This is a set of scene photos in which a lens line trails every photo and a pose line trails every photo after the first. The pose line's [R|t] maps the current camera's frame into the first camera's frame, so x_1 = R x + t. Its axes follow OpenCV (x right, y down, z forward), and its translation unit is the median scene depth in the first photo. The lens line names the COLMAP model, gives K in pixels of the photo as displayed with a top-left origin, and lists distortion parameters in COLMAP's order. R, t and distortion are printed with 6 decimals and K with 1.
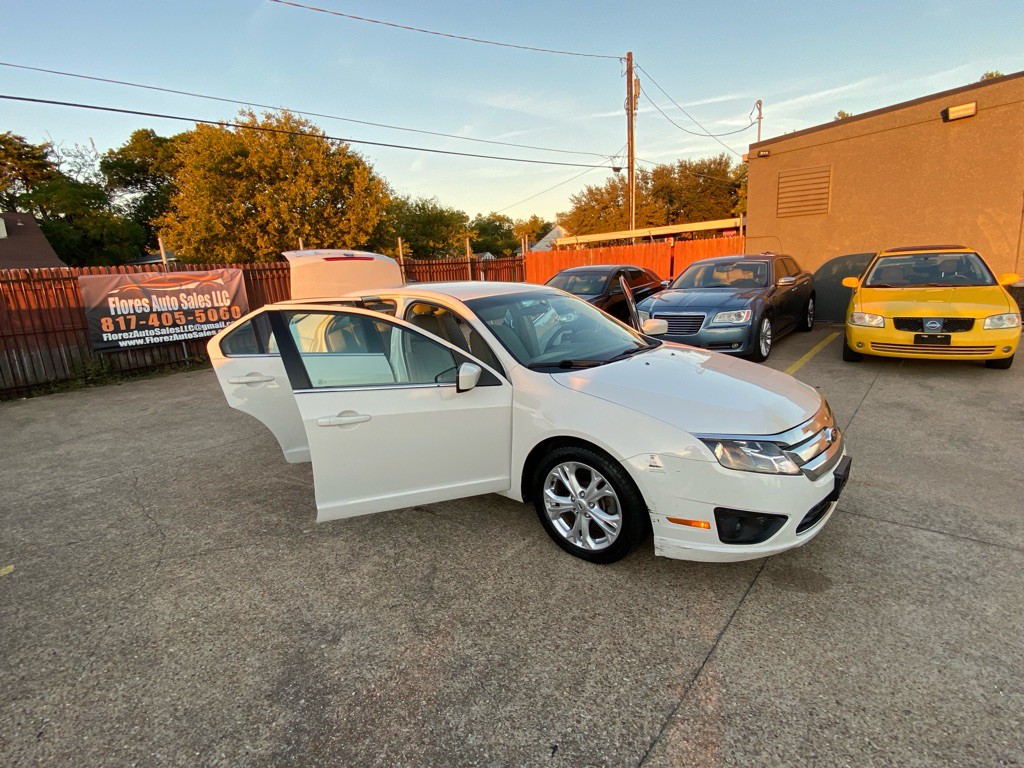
lens RADIAL K [[517.0, 0, 507.9], [0, 517.0, 379.1], [0, 0, 1]] dist [0.018783, -0.020942]
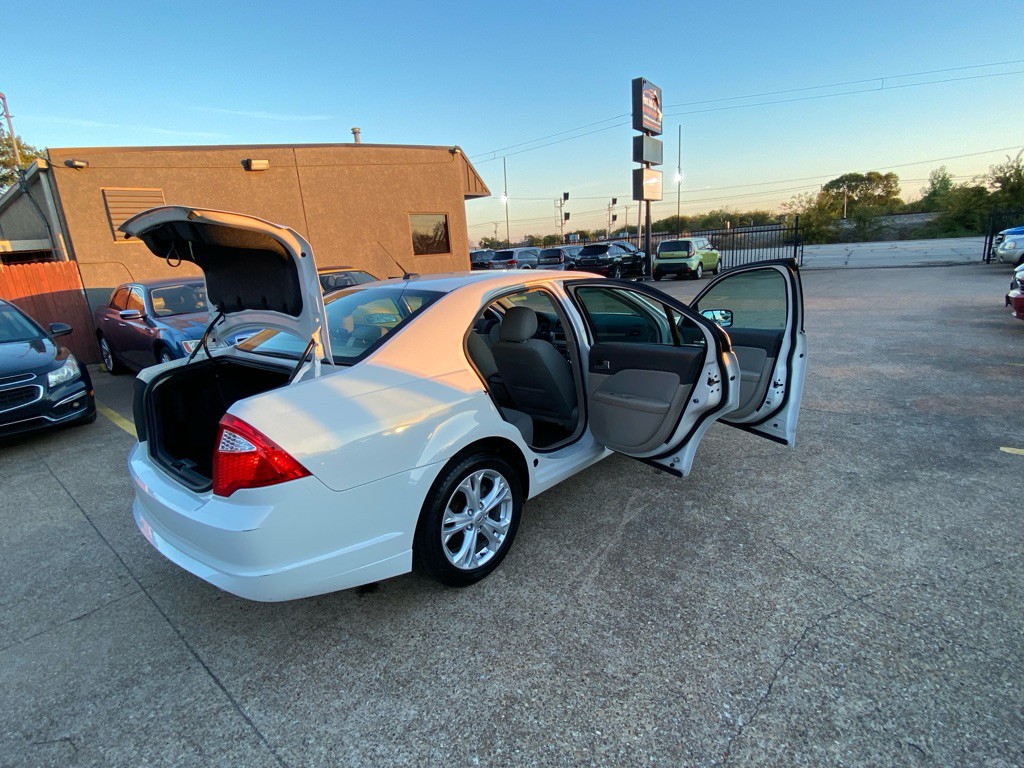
lens RADIAL K [[517.0, 0, 509.2], [0, 517.0, 384.3], [0, 0, 1]] dist [0.018783, -0.020942]
pose [[0.034610, -0.199461, 0.979294, -0.693488], [0.277852, 0.943171, 0.182284, -0.112844], [-0.960000, 0.265790, 0.088064, 0.679889]]
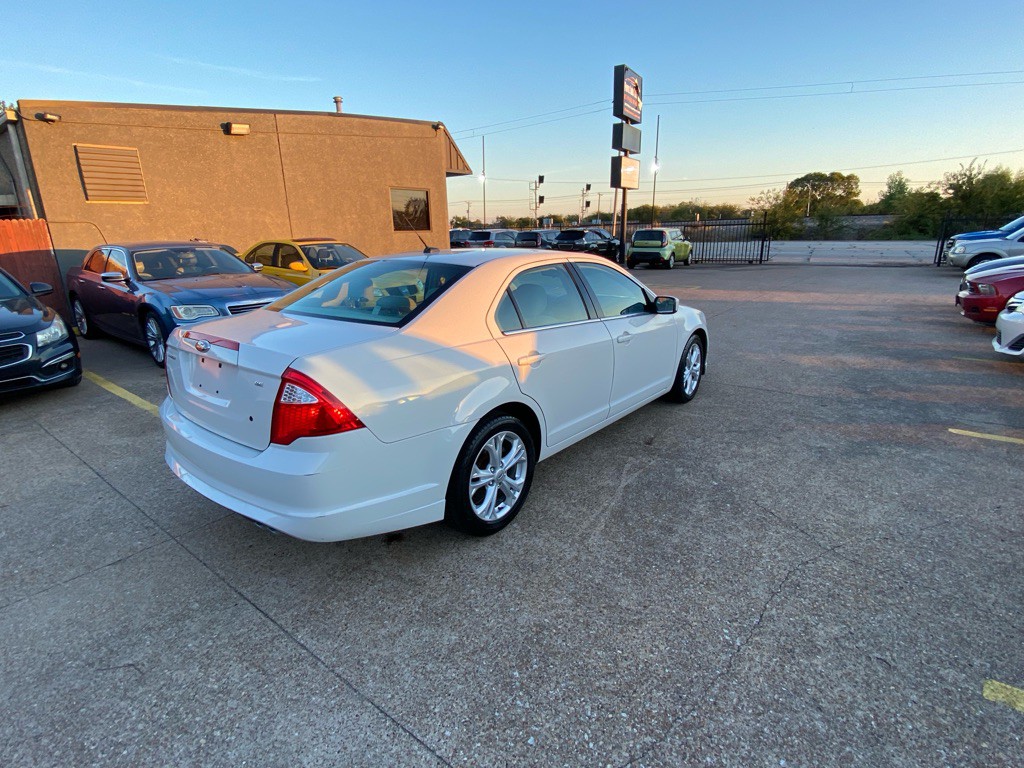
lens RADIAL K [[517.0, 0, 509.7], [0, 517.0, 382.5], [0, 0, 1]] dist [0.018783, -0.020942]
pose [[-0.023057, -0.228543, 0.973261, -0.733505], [0.233382, 0.945391, 0.227528, -0.121146], [-0.972112, 0.232387, 0.031540, 0.727921]]
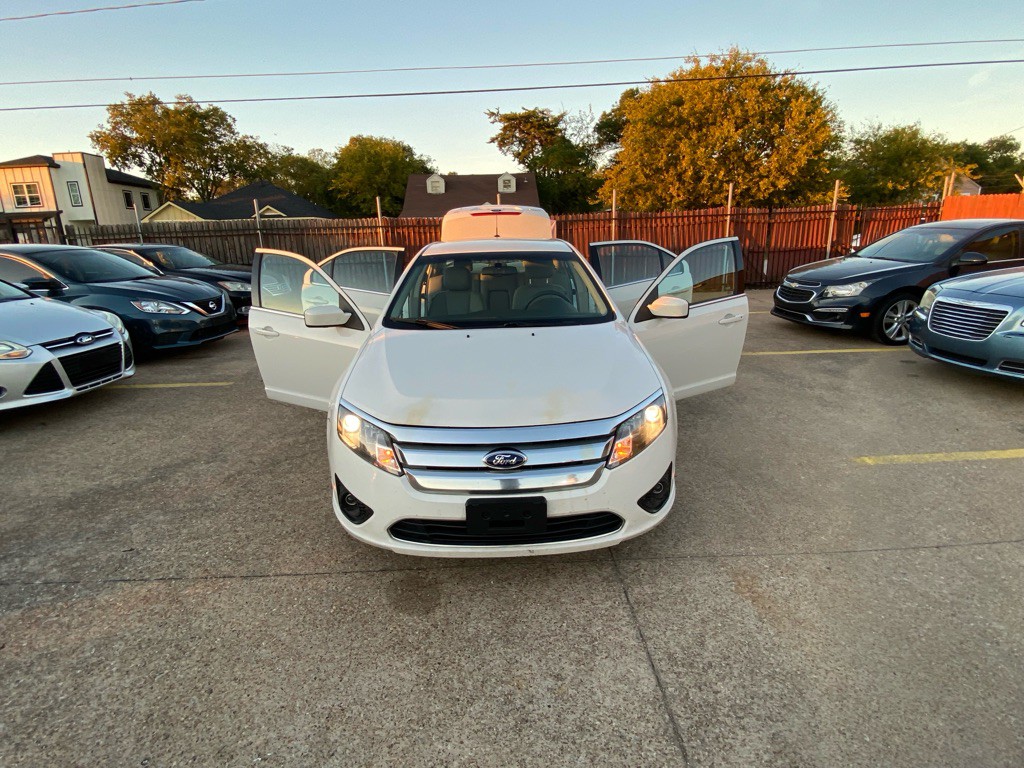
lens RADIAL K [[517.0, 0, 511.7], [0, 517.0, 377.7], [0, 0, 1]] dist [0.018783, -0.020942]
pose [[0.668392, 0.229745, -0.707438, 0.530935], [-0.162627, 0.973229, 0.162410, -0.064184], [0.725813, 0.006495, 0.687862, 0.221631]]
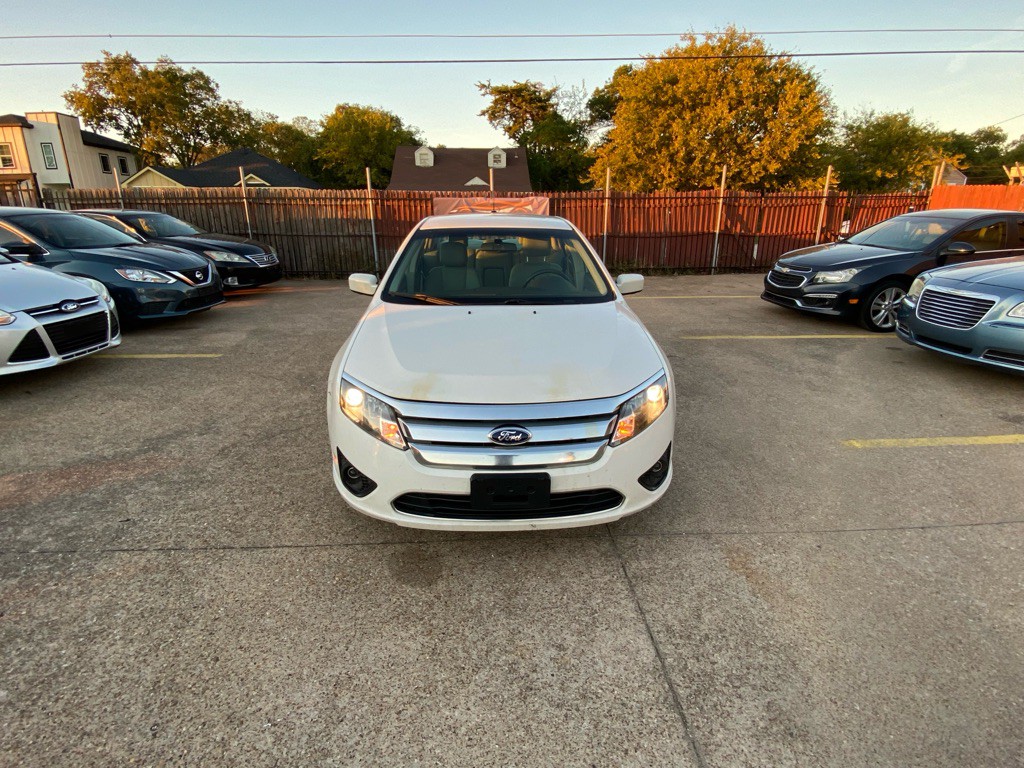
lens RADIAL K [[517.0, 0, 510.2], [0, 517.0, 376.8], [0, 0, 1]] dist [0.018783, -0.020942]
pose [[0.681607, 0.271169, -0.679617, 0.521251], [-0.188044, 0.962516, 0.195452, -0.060262], [0.707143, -0.005424, 0.707050, 0.210382]]
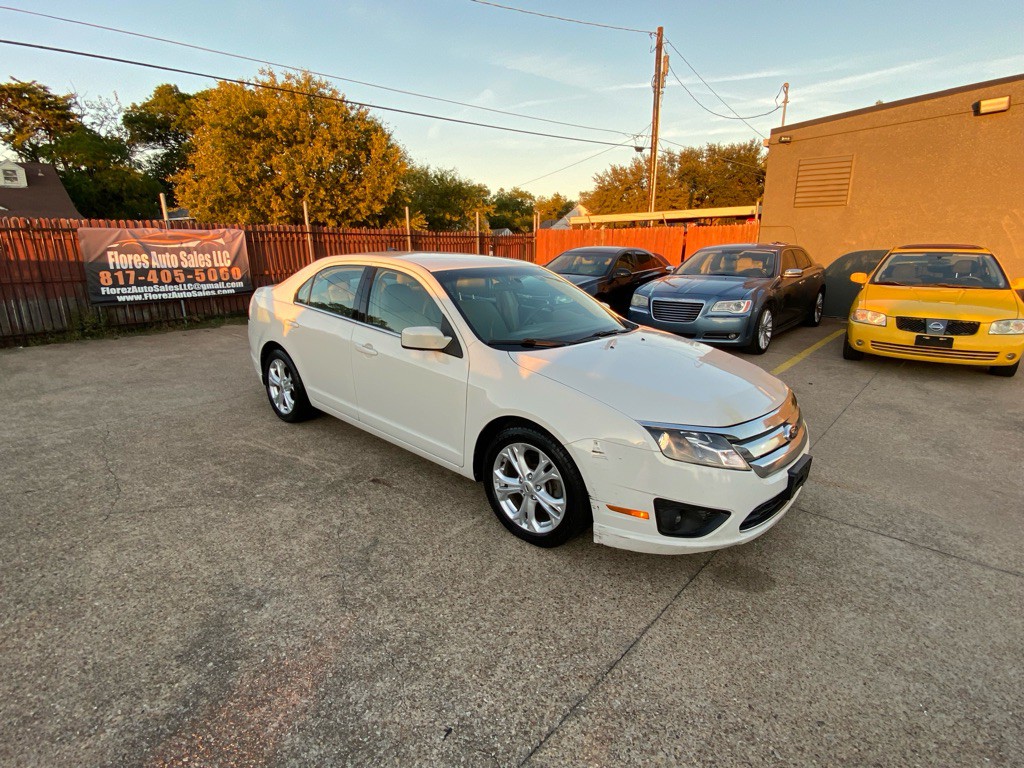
lens RADIAL K [[517.0, 0, 509.1], [0, 517.0, 377.4], [0, 0, 1]] dist [0.018783, -0.020942]
pose [[0.997926, 0.060640, -0.021587, 0.053999], [-0.059768, 0.997451, 0.038989, 0.000139], [0.023897, -0.037617, 0.999006, 0.014428]]
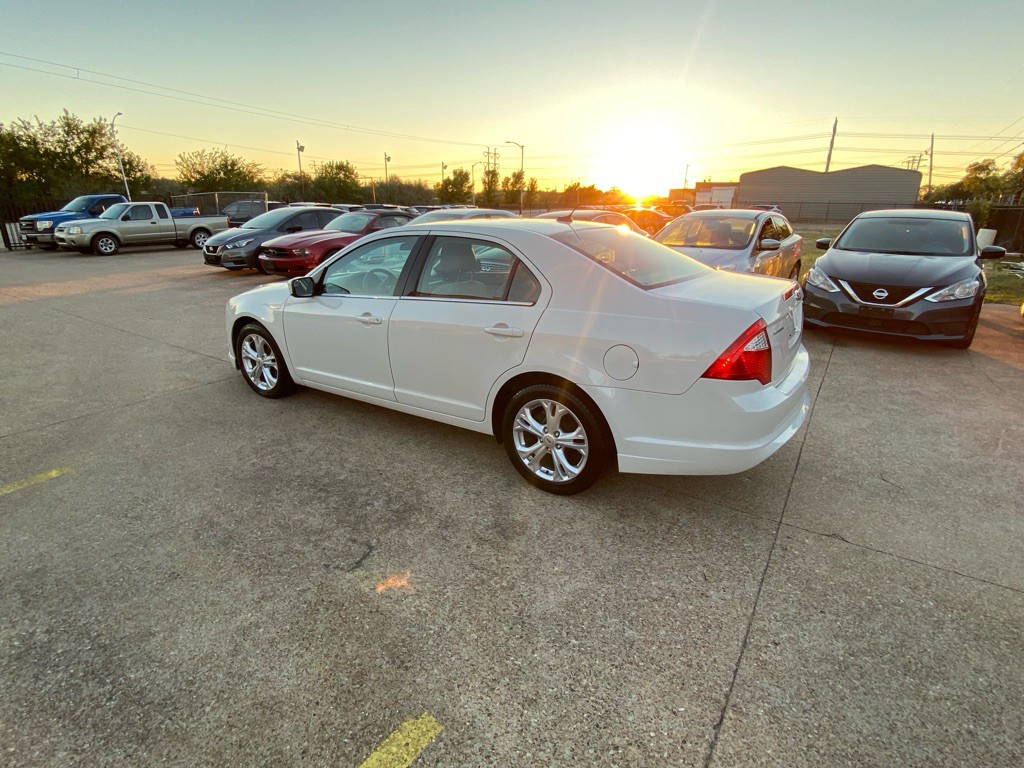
lens RADIAL K [[517.0, 0, 507.1], [0, 517.0, 378.8], [0, 0, 1]] dist [0.018783, -0.020942]
pose [[-0.993536, 0.073448, -0.086554, -0.022690], [0.019150, 0.859990, 0.509952, -0.292982], [0.111890, 0.504998, -0.855837, 1.380904]]
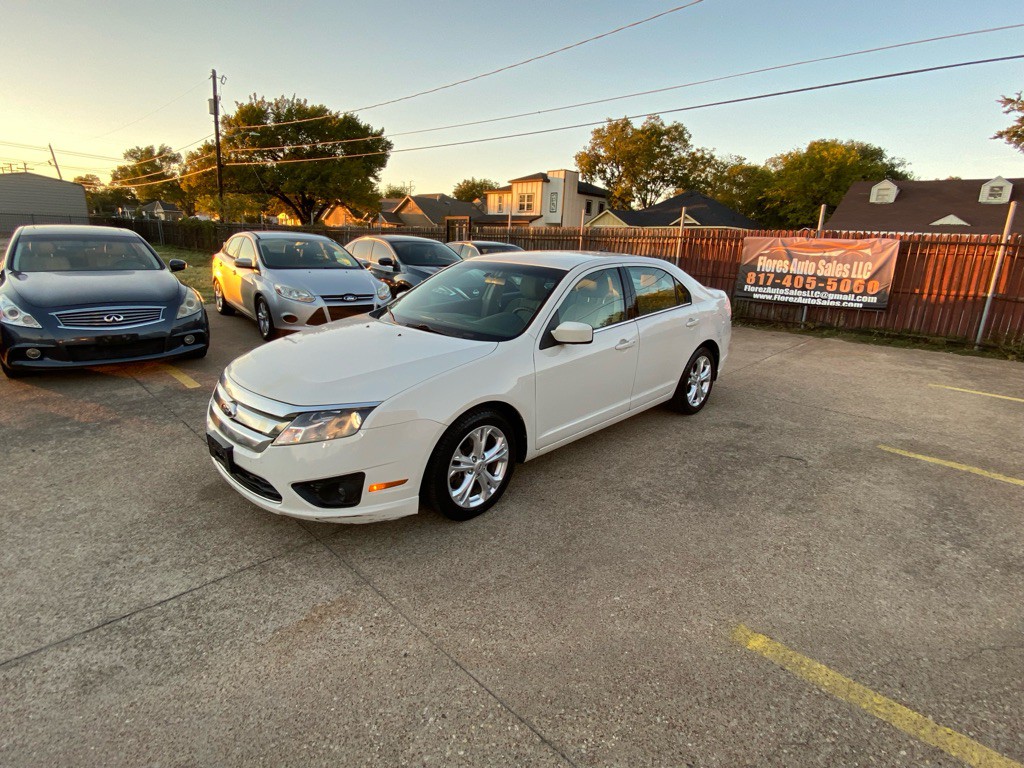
lens RADIAL K [[517.0, 0, 512.8], [0, 517.0, 377.7], [0, 0, 1]] dist [0.018783, -0.020942]
pose [[-0.070570, 0.302135, -0.950649, 0.709009], [-0.242607, 0.919210, 0.310153, -0.185150], [0.967555, 0.252522, 0.008432, 0.701313]]
